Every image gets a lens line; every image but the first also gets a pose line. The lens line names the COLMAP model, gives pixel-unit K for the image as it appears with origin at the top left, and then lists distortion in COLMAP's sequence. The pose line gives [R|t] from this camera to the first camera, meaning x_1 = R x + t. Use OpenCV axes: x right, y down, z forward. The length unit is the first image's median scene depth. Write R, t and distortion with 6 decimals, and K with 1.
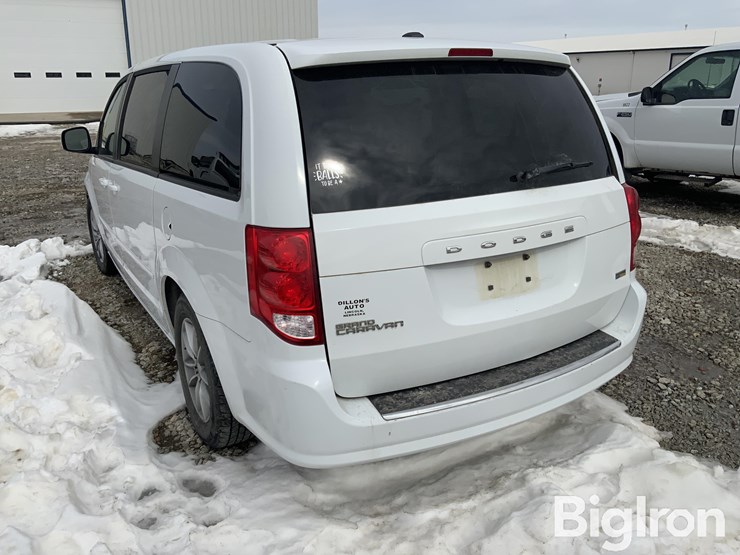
lens RADIAL K [[628.5, 0, 361.8], [0, 628.5, 271.4], [0, 0, 1]] dist [0.046872, -0.088718]
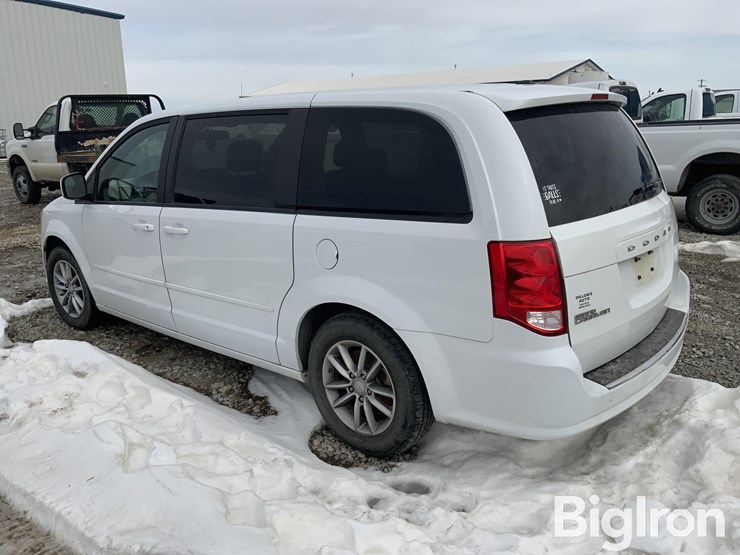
lens RADIAL K [[628.5, 0, 365.3], [0, 628.5, 275.0], [0, 0, 1]] dist [0.046872, -0.088718]
pose [[0.942585, -0.095420, 0.320045, -0.746870], [0.110606, 0.993424, -0.029568, -0.002735], [-0.315120, 0.063269, 0.946941, -0.038876]]
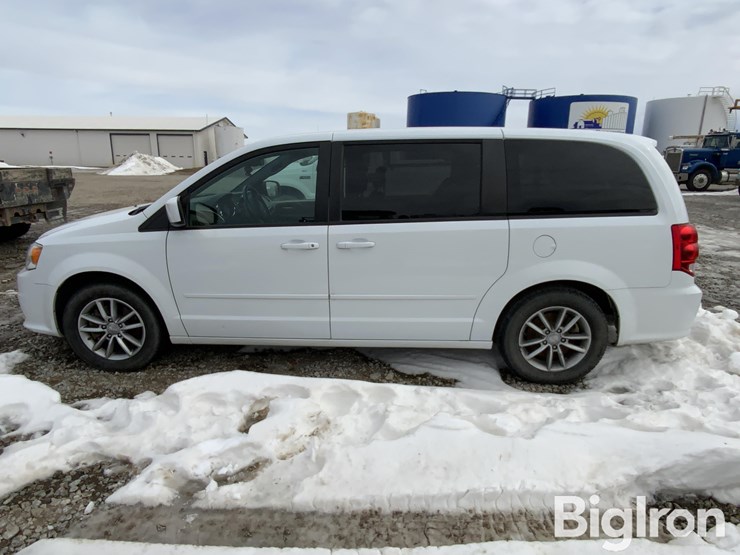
lens RADIAL K [[470.9, 0, 367.4], [0, 470.9, 280.2], [0, 0, 1]] dist [0.008204, -0.014759]
pose [[0.532061, -0.202160, 0.822218, -1.827229], [0.228901, 0.969263, 0.090191, -0.244367], [-0.815178, 0.140219, 0.561981, 0.922605]]
